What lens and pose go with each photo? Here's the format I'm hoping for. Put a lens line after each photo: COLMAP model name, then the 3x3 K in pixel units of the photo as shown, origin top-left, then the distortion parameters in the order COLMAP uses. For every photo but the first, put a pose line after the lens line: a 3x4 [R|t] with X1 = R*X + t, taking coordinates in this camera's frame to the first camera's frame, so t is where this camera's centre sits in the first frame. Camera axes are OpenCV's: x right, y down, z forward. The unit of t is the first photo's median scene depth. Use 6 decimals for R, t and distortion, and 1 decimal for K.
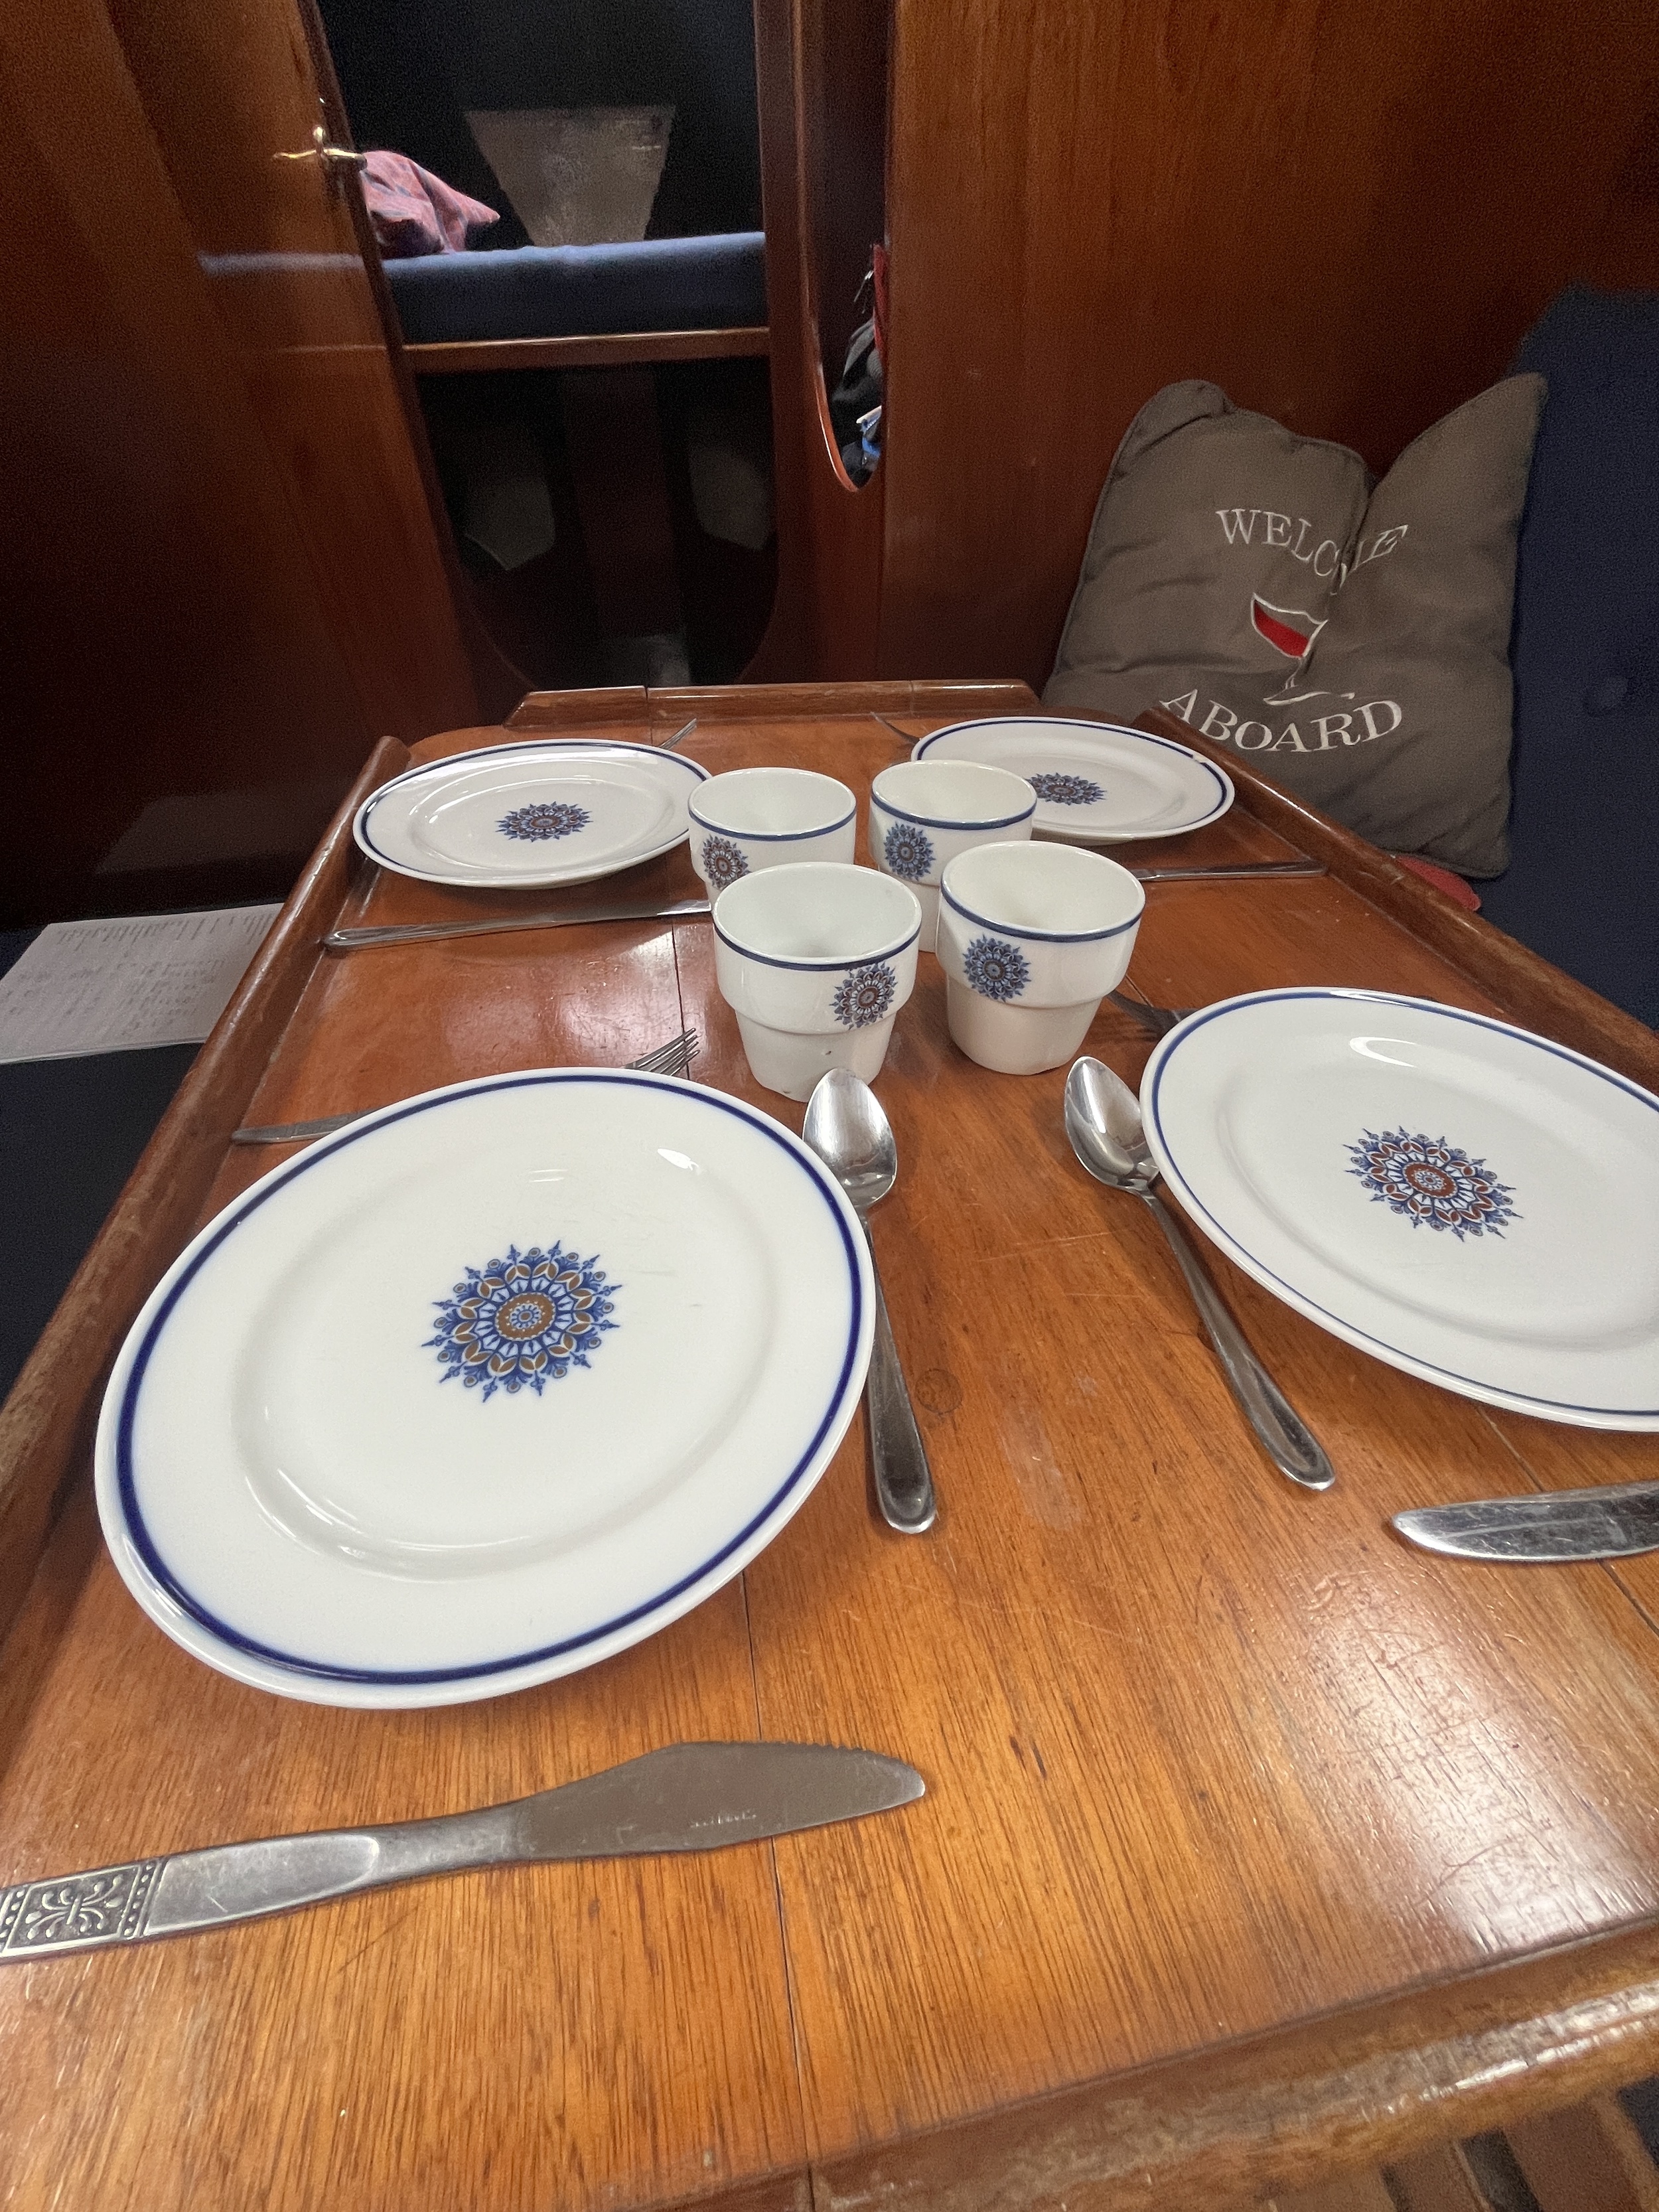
lens RADIAL K [[890.4, 0, 828.8], [0, 890.4, 1107.1], [0, 0, 1]] dist [-0.004581, 0.000082]
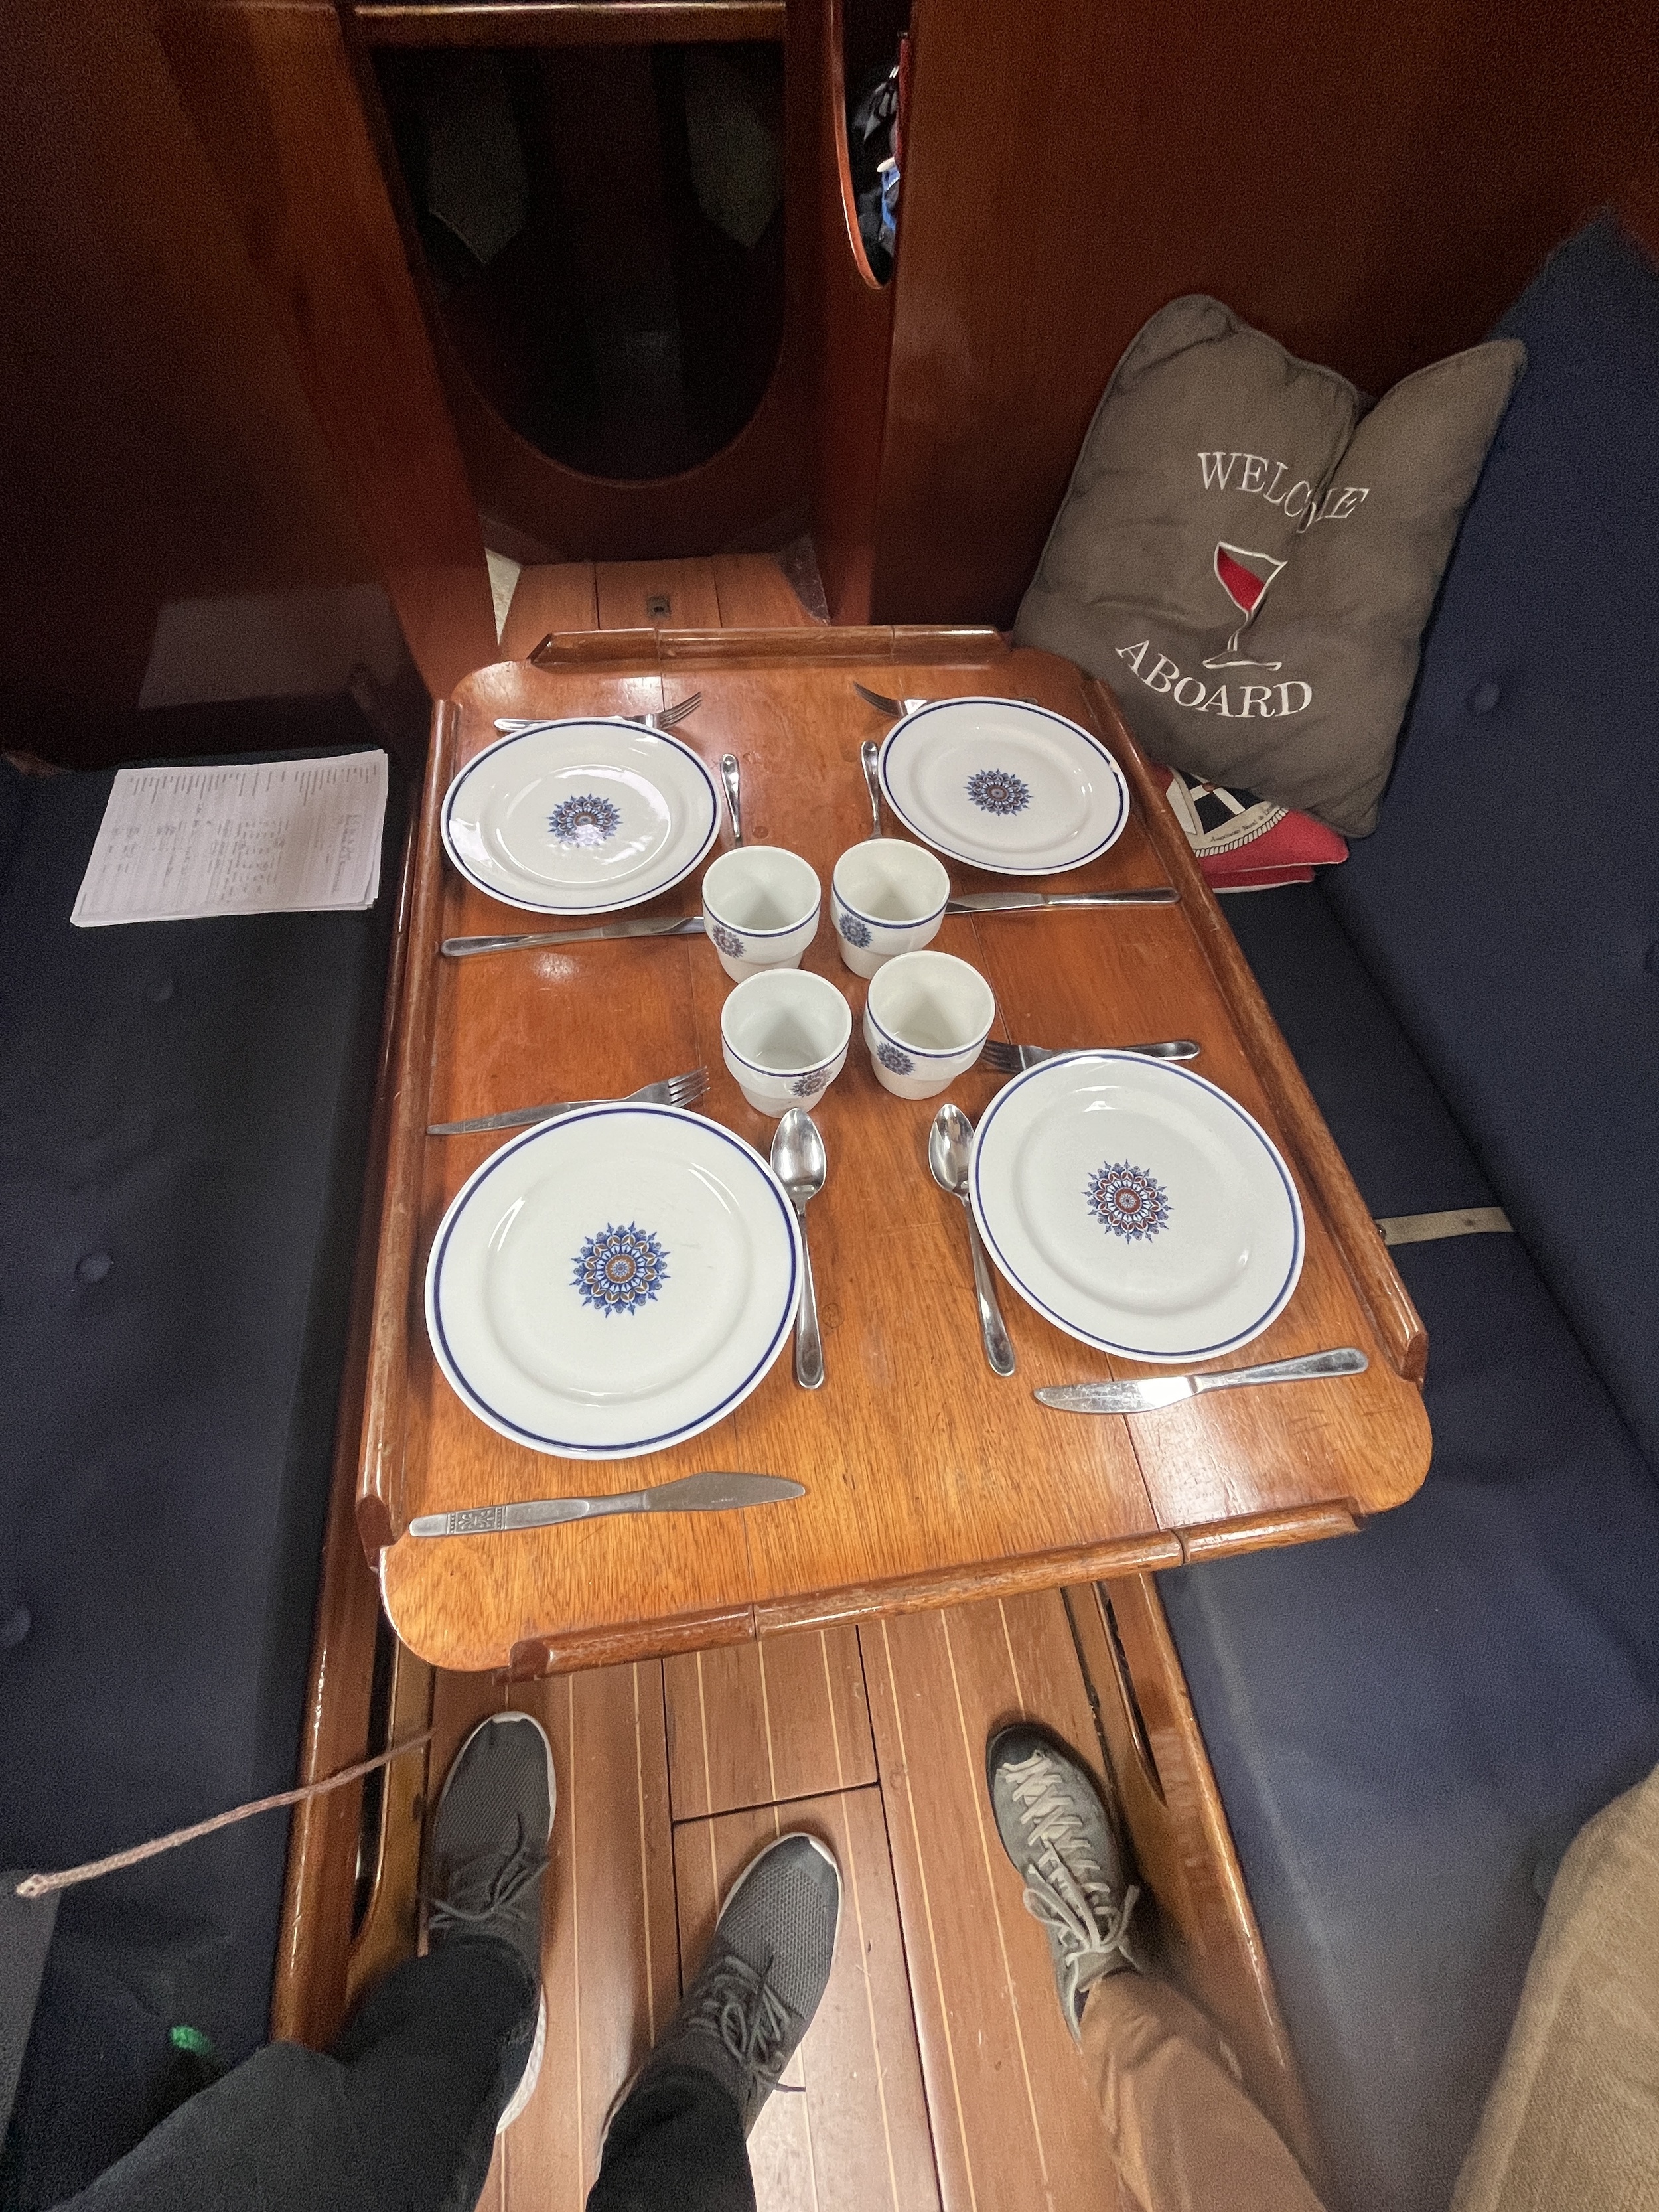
lens RADIAL K [[890.4, 0, 828.1], [0, 890.4, 1105.8], [0, 0, 1]] dist [-0.004581, 0.000082]
pose [[0.997944, 0.055373, 0.032283, 0.017897], [-0.062978, 0.940760, 0.333173, -0.597910], [-0.011922, -0.334521, 0.942313, -0.543997]]
